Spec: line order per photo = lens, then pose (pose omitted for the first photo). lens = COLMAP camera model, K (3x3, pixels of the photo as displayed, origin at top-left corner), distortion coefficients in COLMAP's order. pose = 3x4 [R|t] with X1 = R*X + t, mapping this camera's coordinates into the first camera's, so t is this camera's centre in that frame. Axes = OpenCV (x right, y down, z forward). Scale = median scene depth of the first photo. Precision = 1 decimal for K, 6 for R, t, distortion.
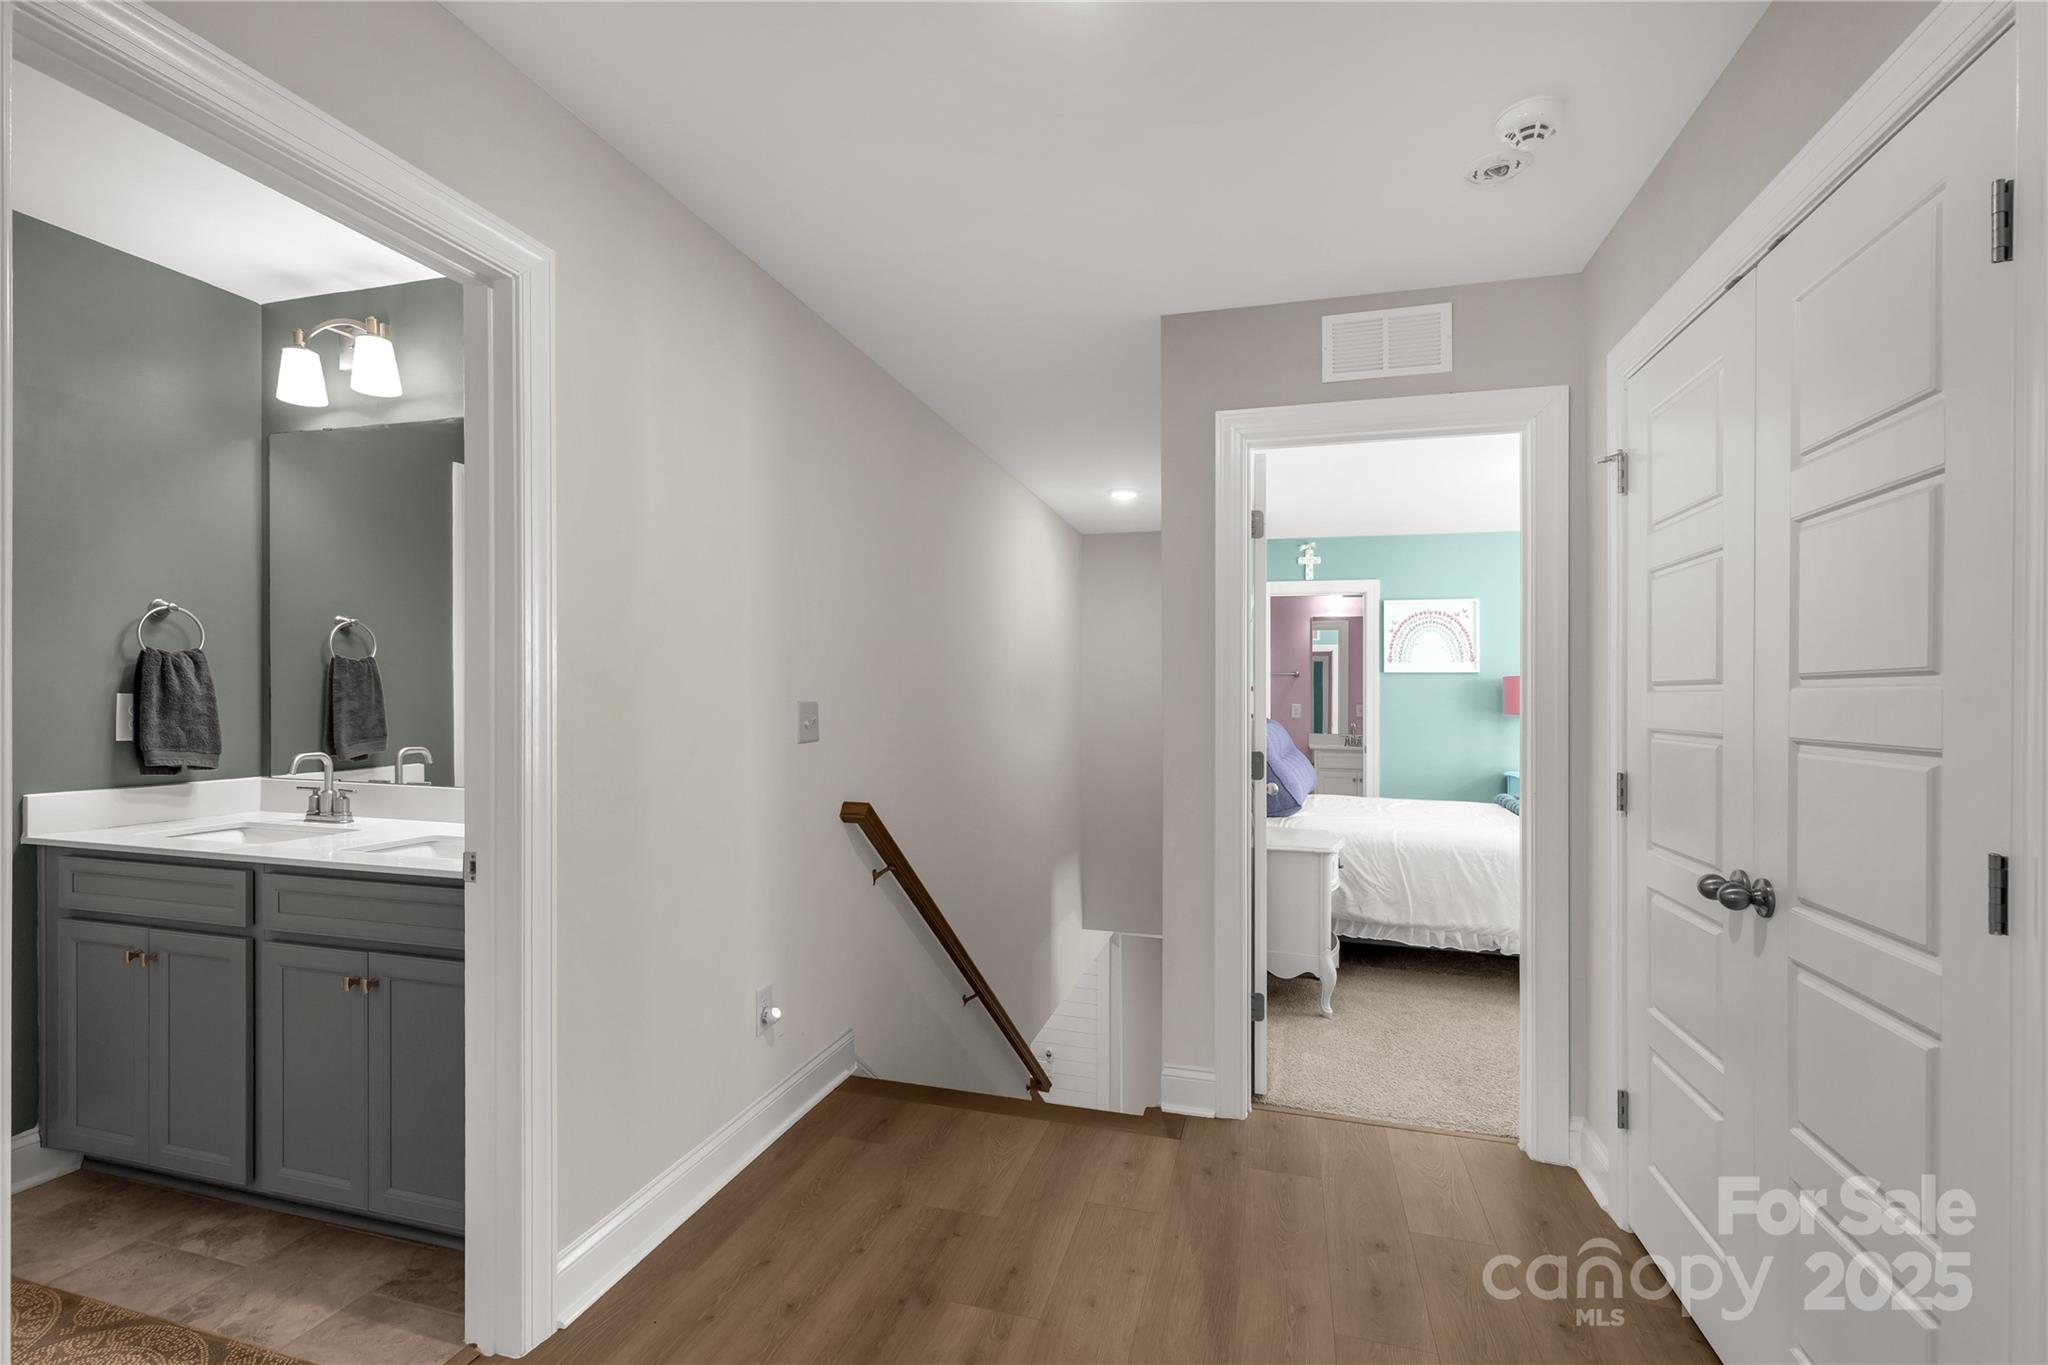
lens RADIAL K [[925.2, 0, 1020.1], [0, 925.2, 711.7], [0, 0, 1]] dist [0.001573, 0.000619]
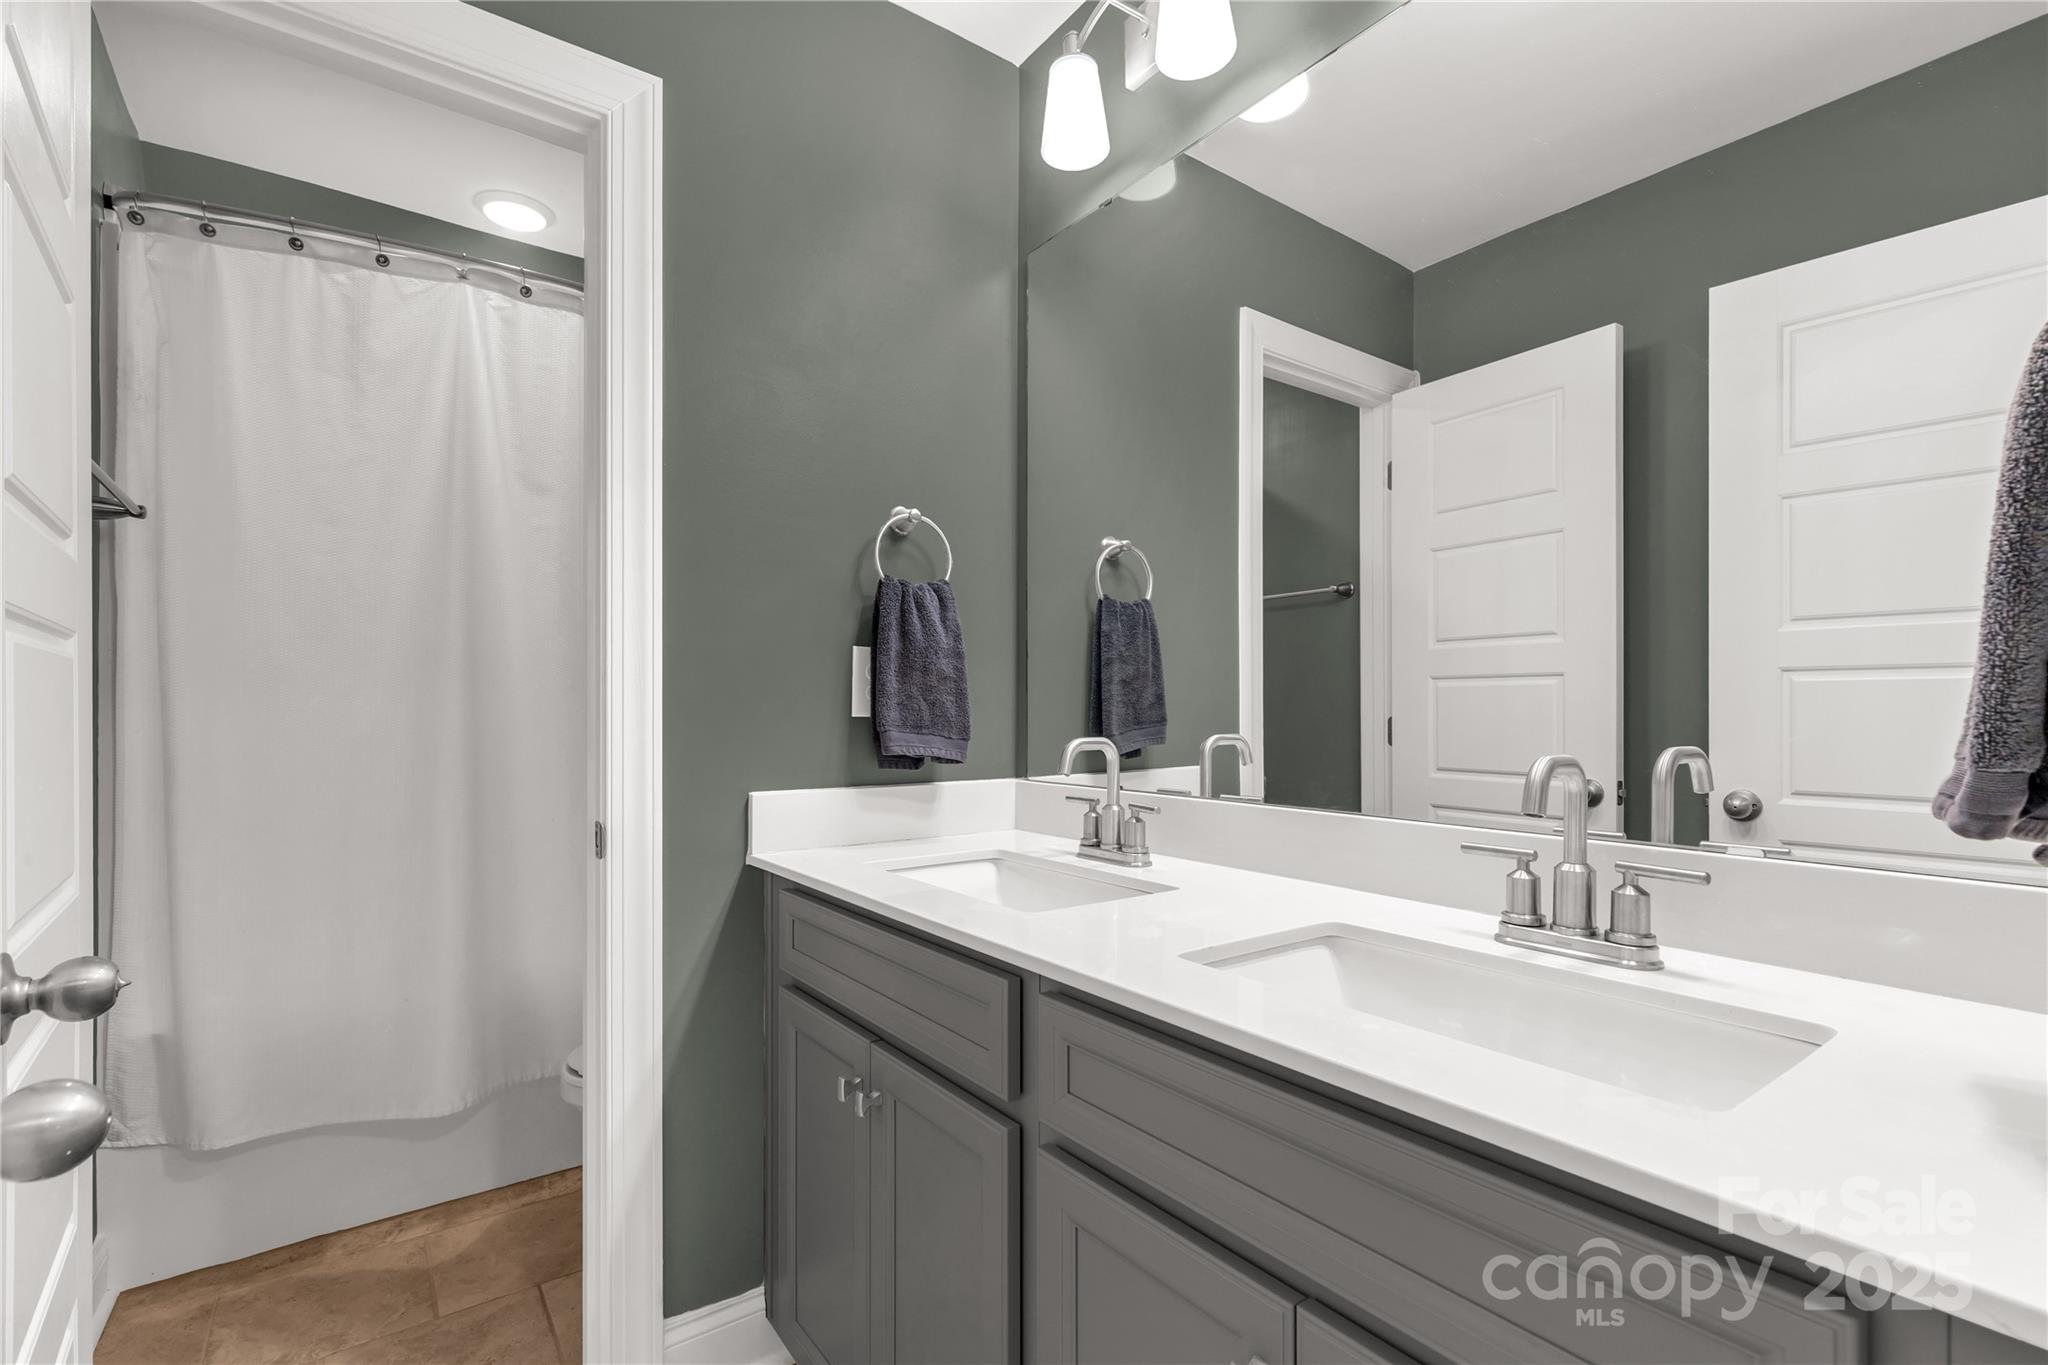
lens RADIAL K [[1059.9, 0, 1027.3], [0, 1059.9, 694.2], [0, 0, 1]] dist [-0.002296, -0.000381]
pose [[0.789738, -0.015468, -0.613250, -0.387309], [-0.000903, 0.999652, -0.026377, 0.033828], [0.613444, 0.021385, 0.789449, 0.452226]]
